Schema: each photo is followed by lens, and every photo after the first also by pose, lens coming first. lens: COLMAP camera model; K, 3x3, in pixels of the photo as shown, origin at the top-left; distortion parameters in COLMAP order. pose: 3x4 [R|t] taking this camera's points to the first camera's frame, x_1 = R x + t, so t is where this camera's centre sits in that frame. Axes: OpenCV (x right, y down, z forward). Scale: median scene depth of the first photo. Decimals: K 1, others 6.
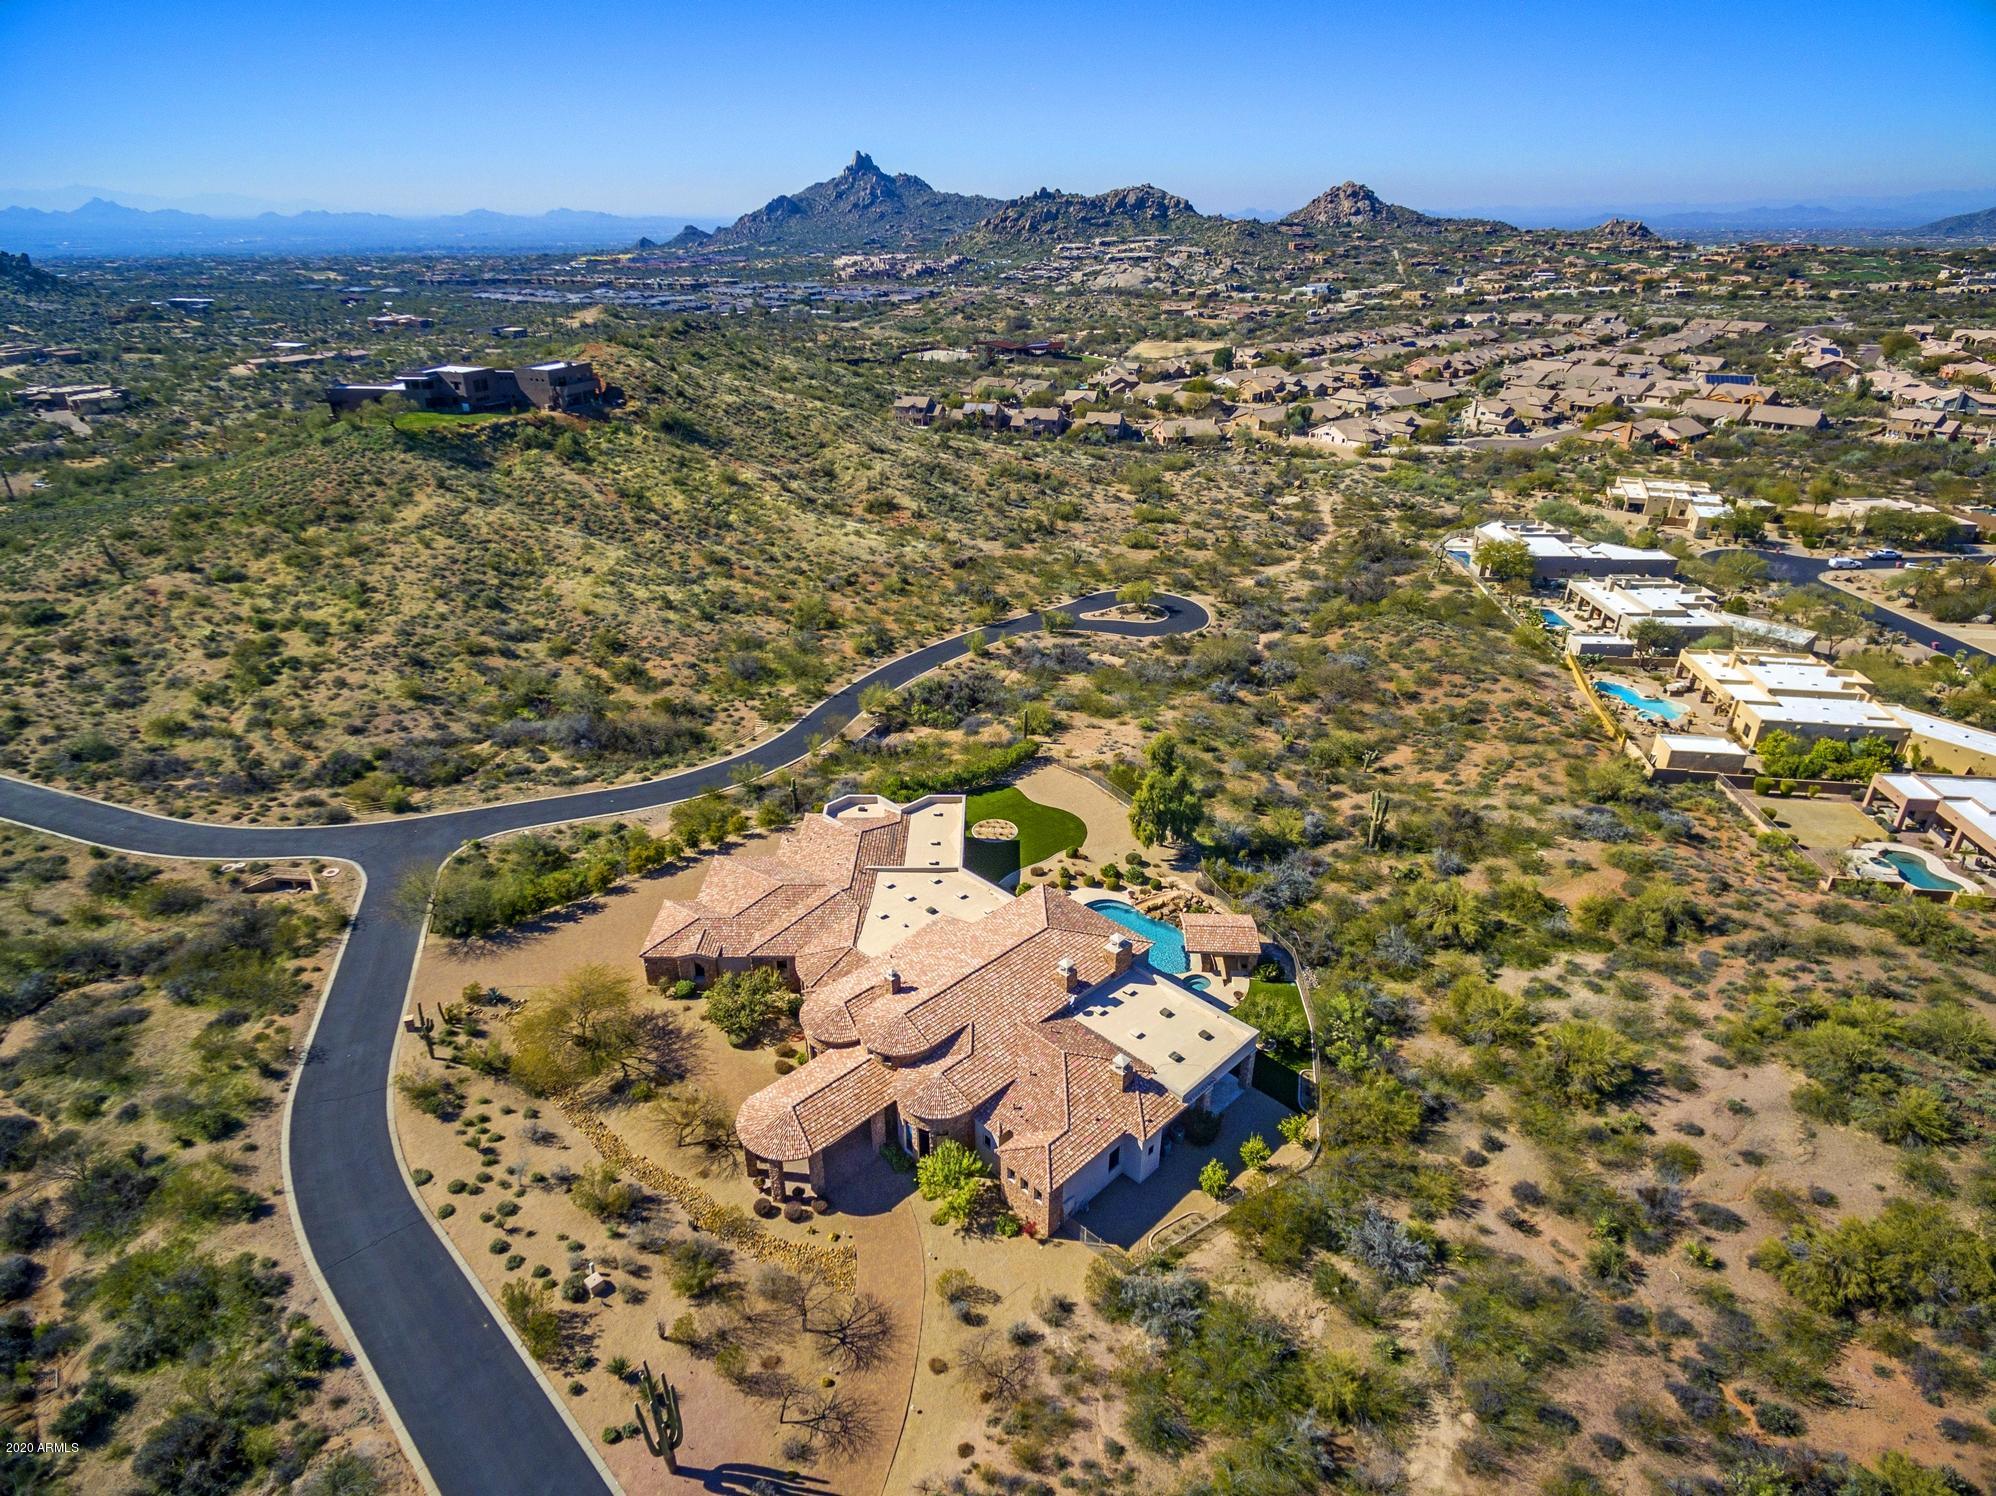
lens RADIAL K [[1121.9, 0, 995.7], [0, 1121.9, 750.6], [0, 0, 1]] dist [0.013947, -0.002423]
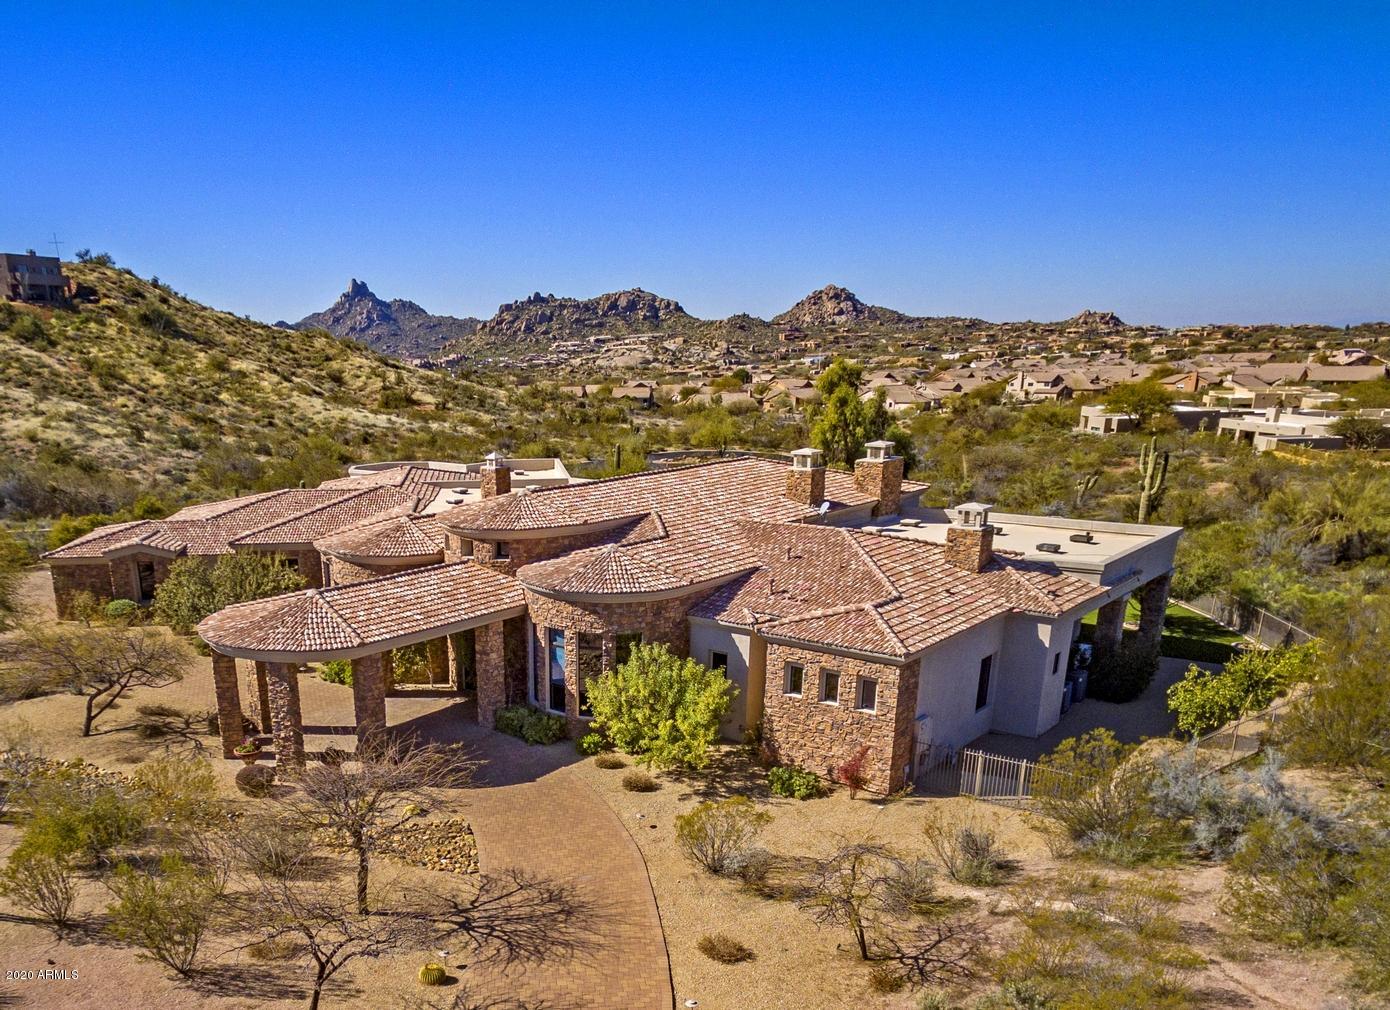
lens RADIAL K [[1121.8, 0, 540.2], [0, 1121.8, 750.7], [0, 0, 1]] dist [0.014367, -0.004070]
pose [[0.998784, -0.034009, 0.035695, -0.031487], [0.037612, 0.993693, -0.105640, 0.131619], [-0.031877, 0.106854, 0.993764, 0.158764]]
